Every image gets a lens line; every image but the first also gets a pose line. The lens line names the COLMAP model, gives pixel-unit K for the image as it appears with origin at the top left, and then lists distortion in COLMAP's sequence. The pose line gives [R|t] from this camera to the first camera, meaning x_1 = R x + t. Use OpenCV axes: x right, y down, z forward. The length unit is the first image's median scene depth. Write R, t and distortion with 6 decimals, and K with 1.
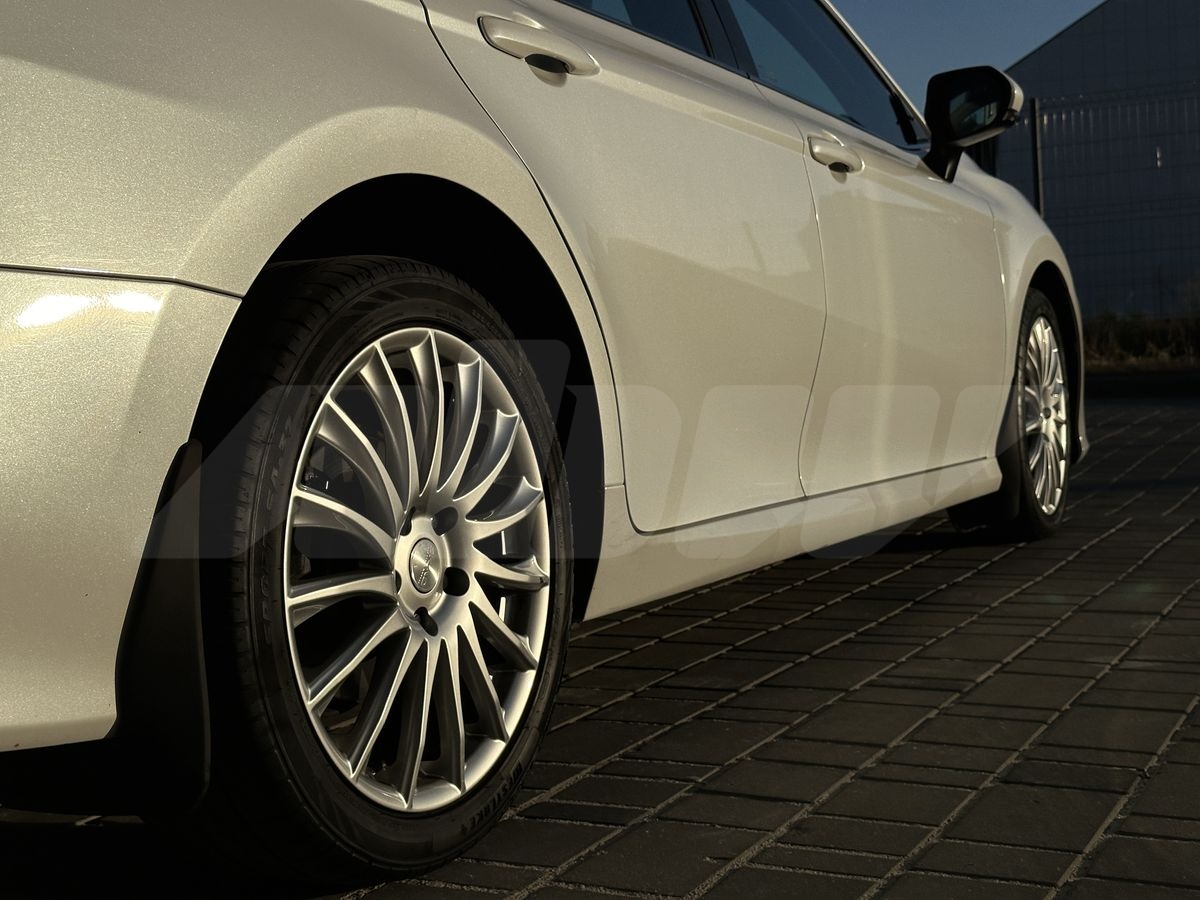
lens RADIAL K [[1626.7, 0, 601.0], [0, 1626.7, 433.7], [0, 0, 1]] dist [0.277232, -0.647819]
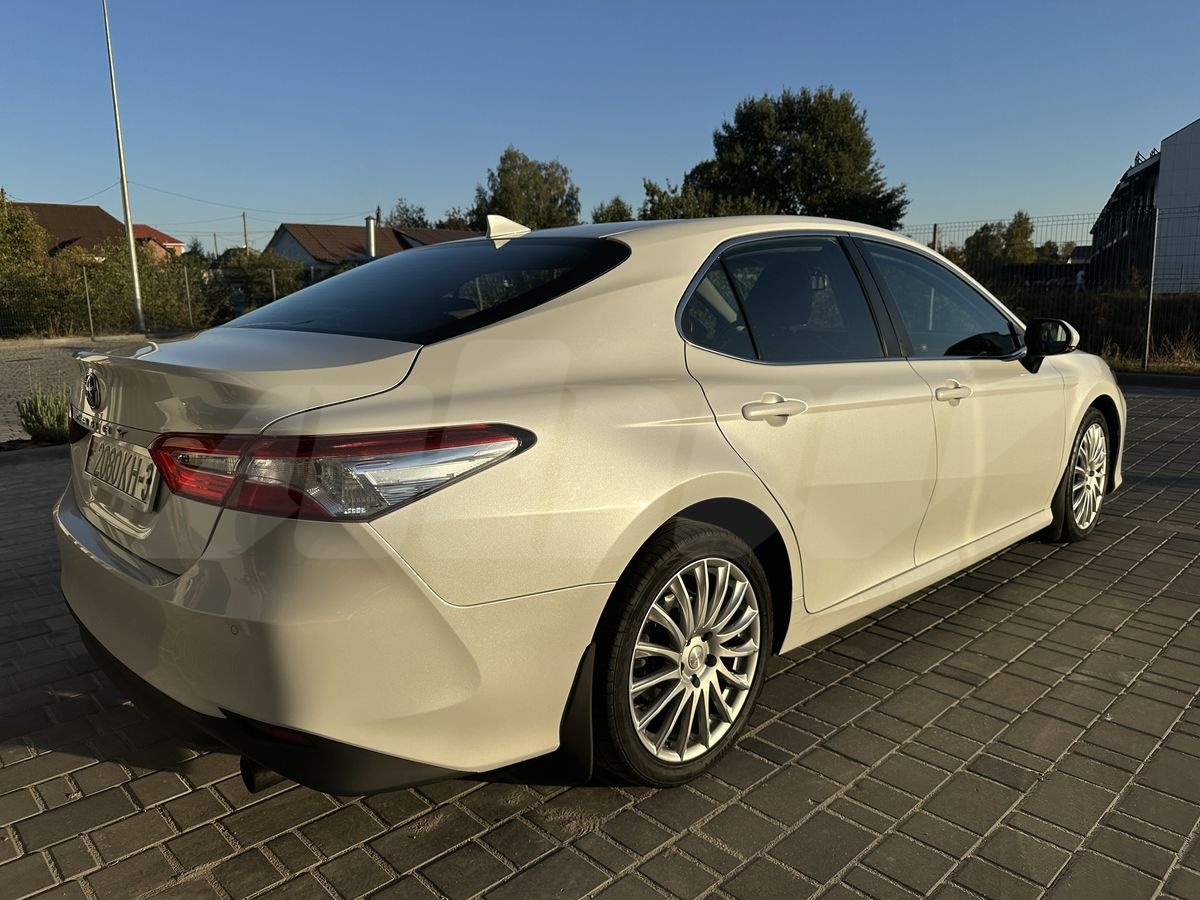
lens RADIAL K [[847.6, 0, 600.0], [0, 847.6, 450.0], [0, 0, 1]] dist [0.013462, -0.030821]
pose [[0.945204, 0.091086, -0.313516, 0.109230], [-0.043451, 0.986847, 0.155711, -0.375681], [0.323575, -0.133556, 0.936729, -0.126975]]
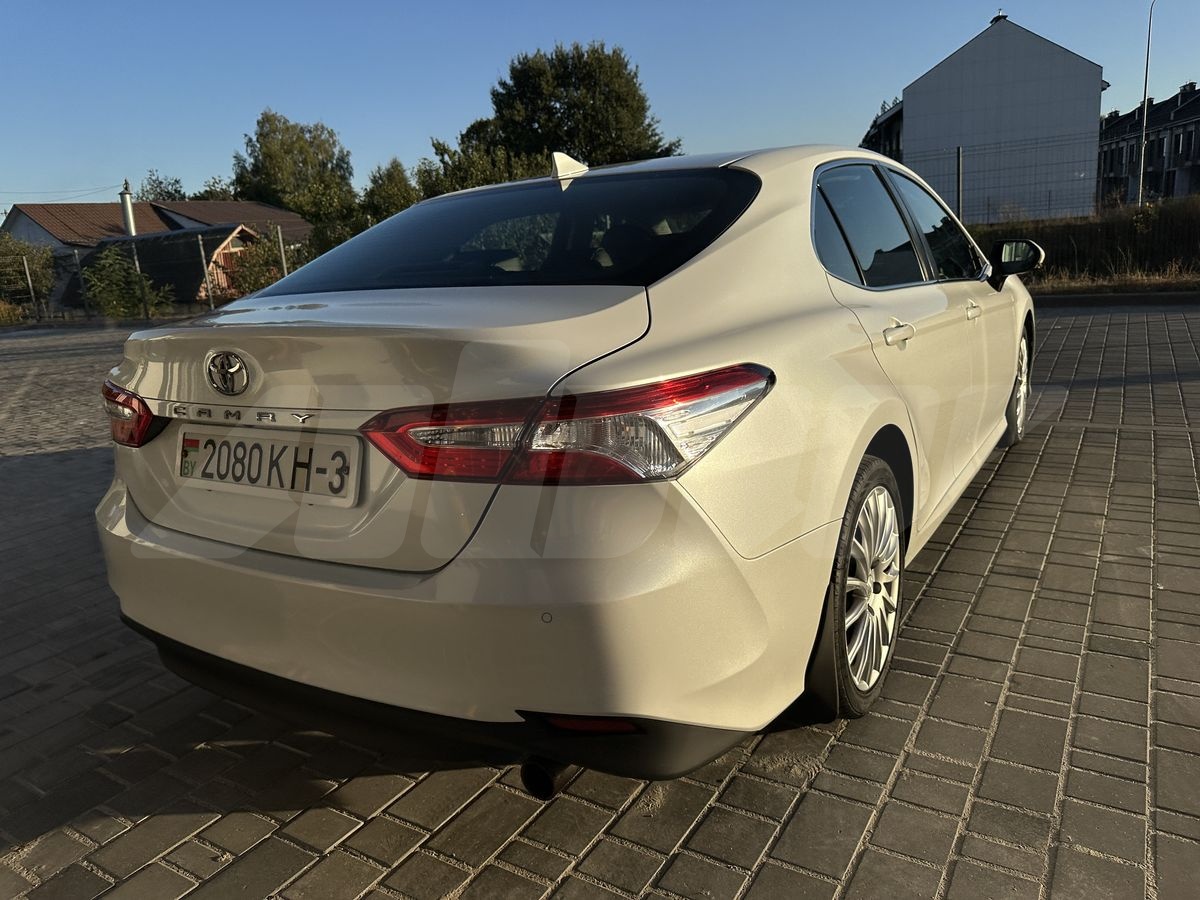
lens RADIAL K [[847.6, 0, 600.0], [0, 847.6, 450.0], [0, 0, 1]] dist [0.013462, -0.030821]
pose [[0.996647, -0.008167, -0.081409, -0.372015], [0.023909, 0.980646, 0.194325, -0.338755], [0.078246, -0.195620, 0.977553, -0.167422]]
